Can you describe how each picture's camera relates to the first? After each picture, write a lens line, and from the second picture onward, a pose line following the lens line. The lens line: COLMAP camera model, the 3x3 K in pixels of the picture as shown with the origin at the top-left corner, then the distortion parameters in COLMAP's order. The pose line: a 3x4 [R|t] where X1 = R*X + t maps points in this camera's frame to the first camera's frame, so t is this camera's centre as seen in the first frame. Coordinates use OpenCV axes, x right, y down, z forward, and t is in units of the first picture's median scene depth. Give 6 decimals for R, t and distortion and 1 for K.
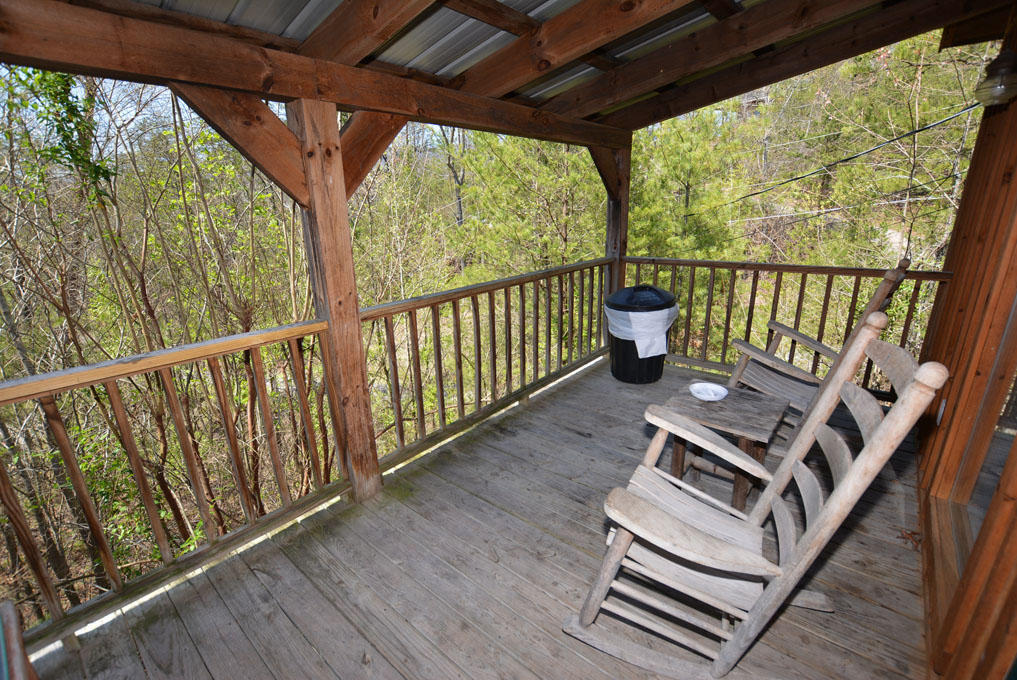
lens RADIAL K [[448.0, 0, 505.9], [0, 448.0, 342.5], [0, 0, 1]] dist [-0.036501, 0.006140]
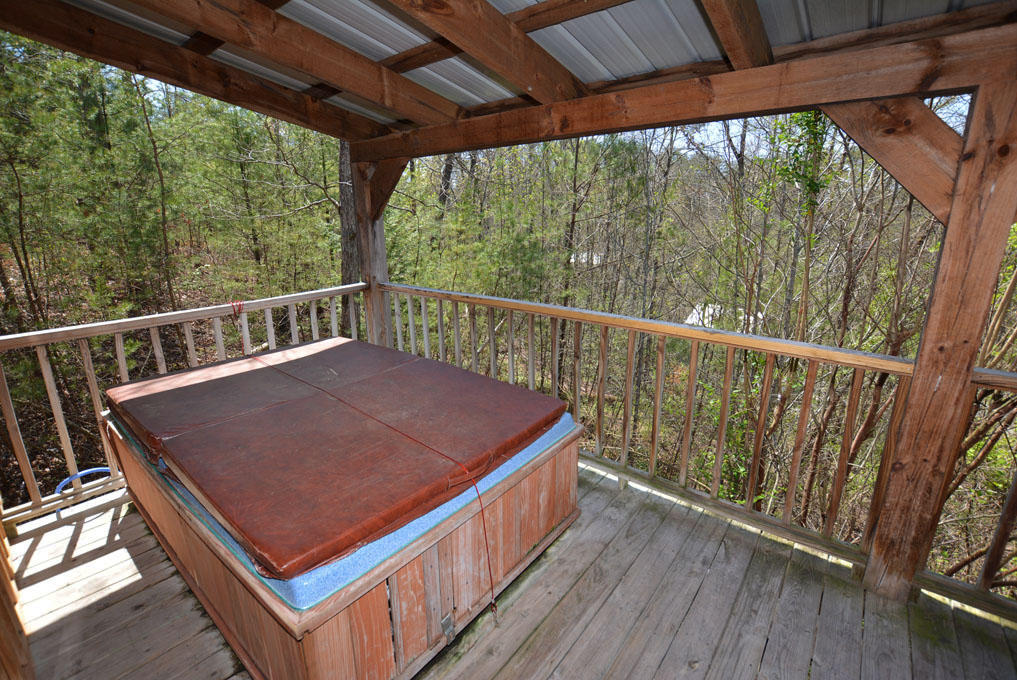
lens RADIAL K [[448.0, 0, 510.2], [0, 448.0, 343.8], [0, 0, 1]] dist [-0.036501, 0.006140]
pose [[0.029292, 0.296001, -0.954738, 0.314404], [-0.284765, 0.918039, 0.275886, -0.092567], [0.958150, 0.263795, 0.111182, 0.209720]]
